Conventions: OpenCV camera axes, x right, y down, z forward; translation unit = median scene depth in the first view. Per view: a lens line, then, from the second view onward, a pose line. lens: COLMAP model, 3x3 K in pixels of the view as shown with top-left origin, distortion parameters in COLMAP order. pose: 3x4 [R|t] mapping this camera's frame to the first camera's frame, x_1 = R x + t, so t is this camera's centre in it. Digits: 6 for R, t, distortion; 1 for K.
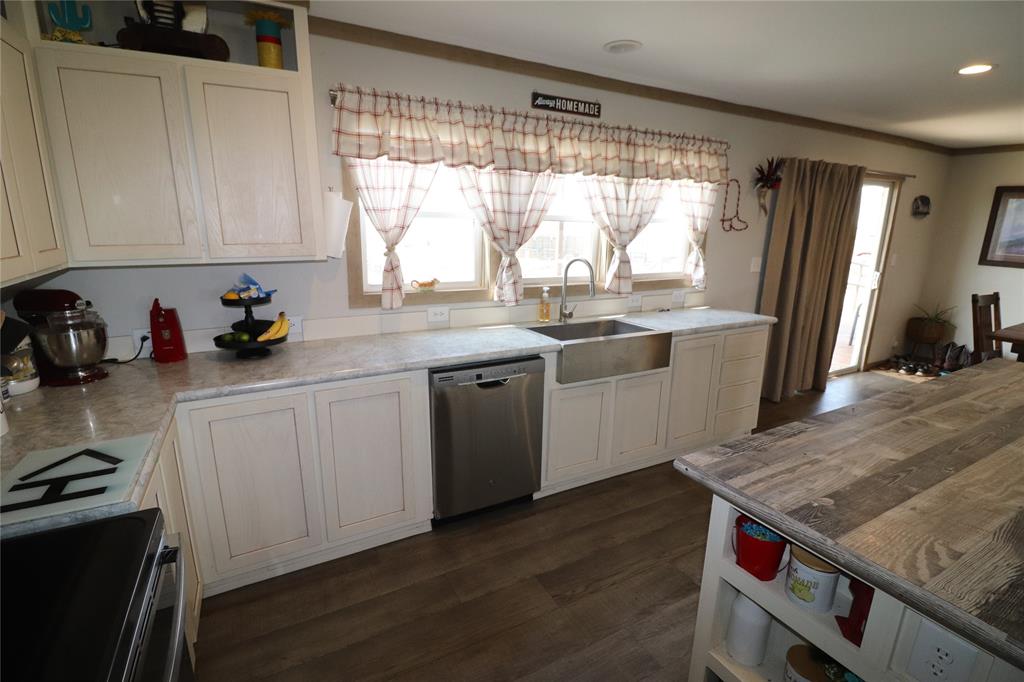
lens RADIAL K [[476.8, 0, 505.8], [0, 476.8, 341.5], [0, 0, 1]] dist [-0.013301, -0.001217]
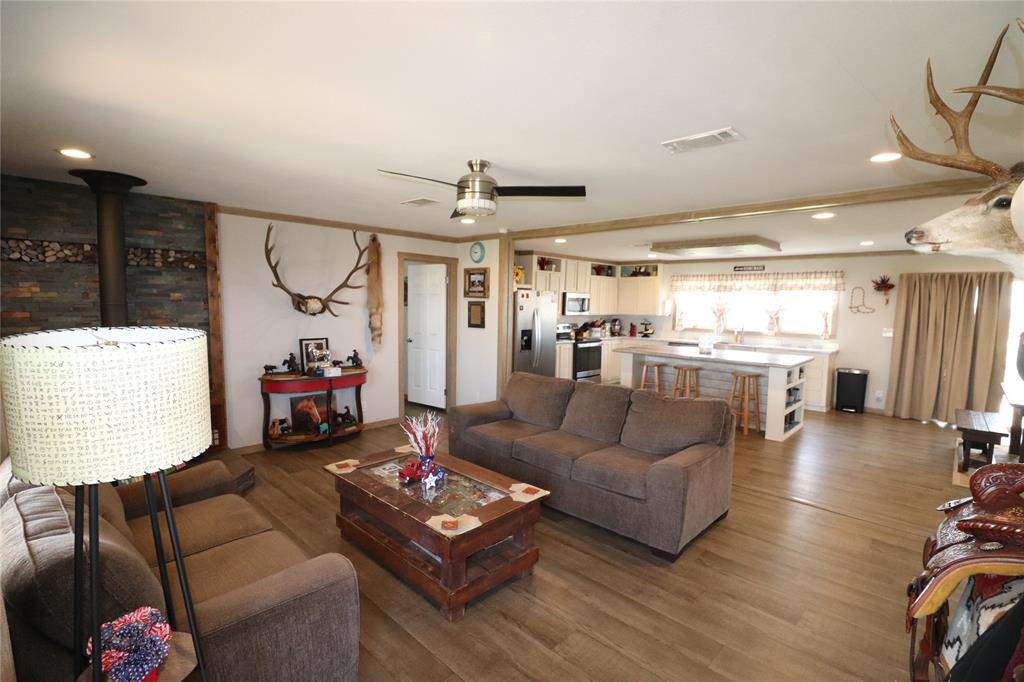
lens RADIAL K [[476.8, 0, 505.8], [0, 476.8, 341.5], [0, 0, 1]] dist [-0.013301, -0.001217]
pose [[0.306383, 0.072967, -0.949108, 2.919071], [-0.243180, 0.969973, -0.003930, 0.361879], [0.920322, 0.232009, 0.314928, -1.391868]]
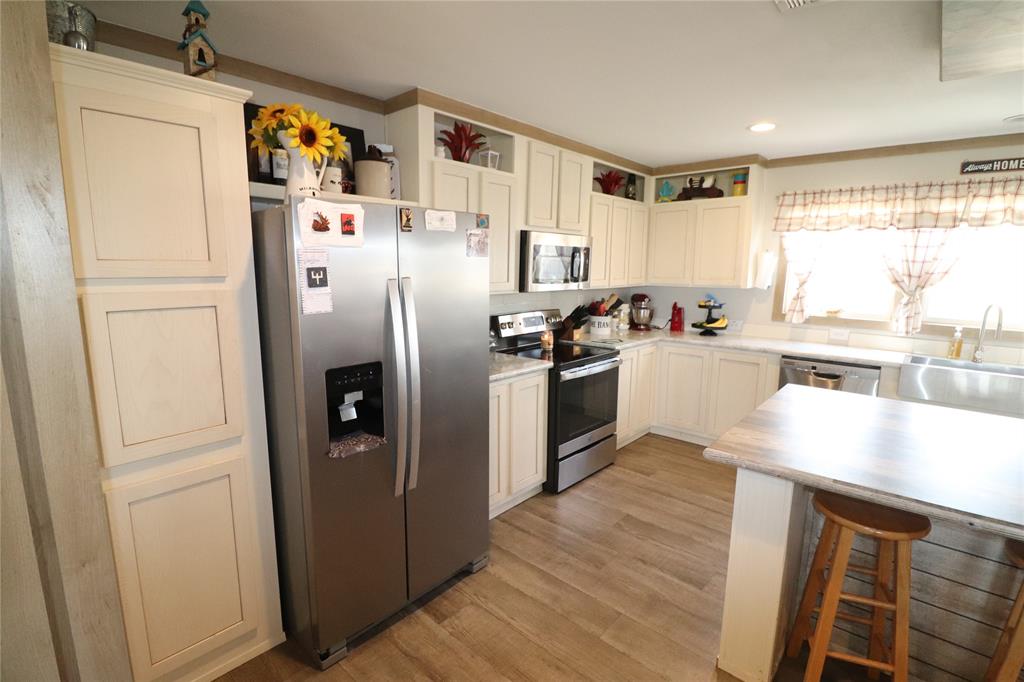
lens RADIAL K [[476.8, 0, 505.8], [0, 476.8, 341.5], [0, 0, 1]] dist [-0.013301, -0.001217]
pose [[0.341274, 0.138765, -0.929665, 0.932987], [-0.230954, 0.971102, 0.060169, 0.119471], [0.911149, 0.194176, 0.363460, -0.436002]]
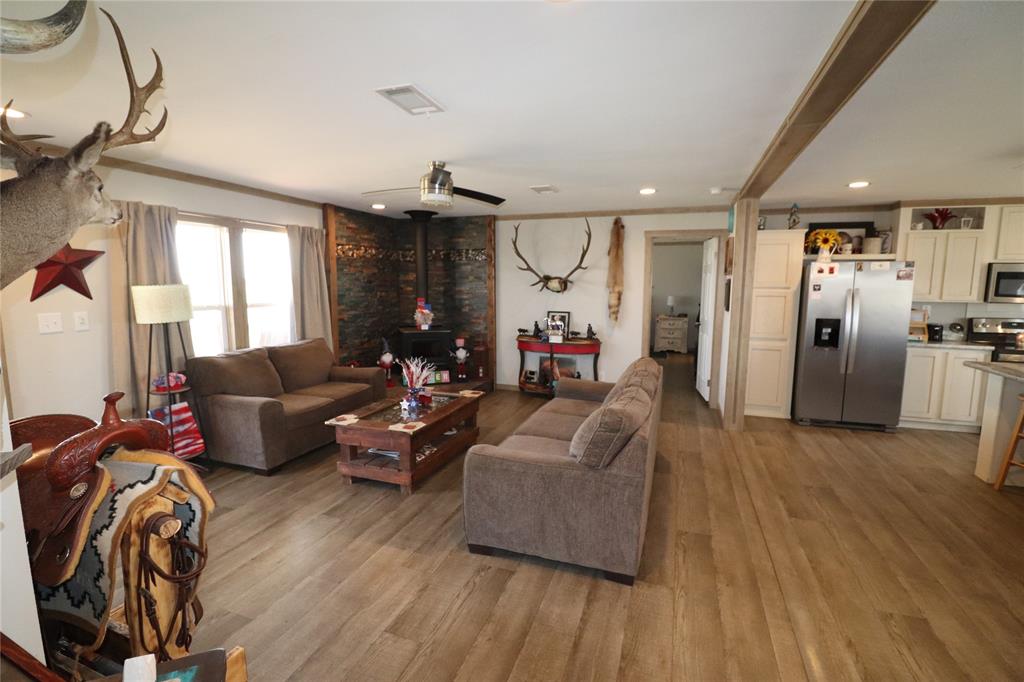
lens RADIAL K [[476.8, 0, 505.8], [0, 476.8, 341.5], [0, 0, 1]] dist [-0.013301, -0.001217]
pose [[-0.747107, 0.064540, -0.661563, 2.586333], [-0.174918, 0.941107, 0.289348, -0.005166], [0.641276, 0.331893, -0.691818, 0.177362]]
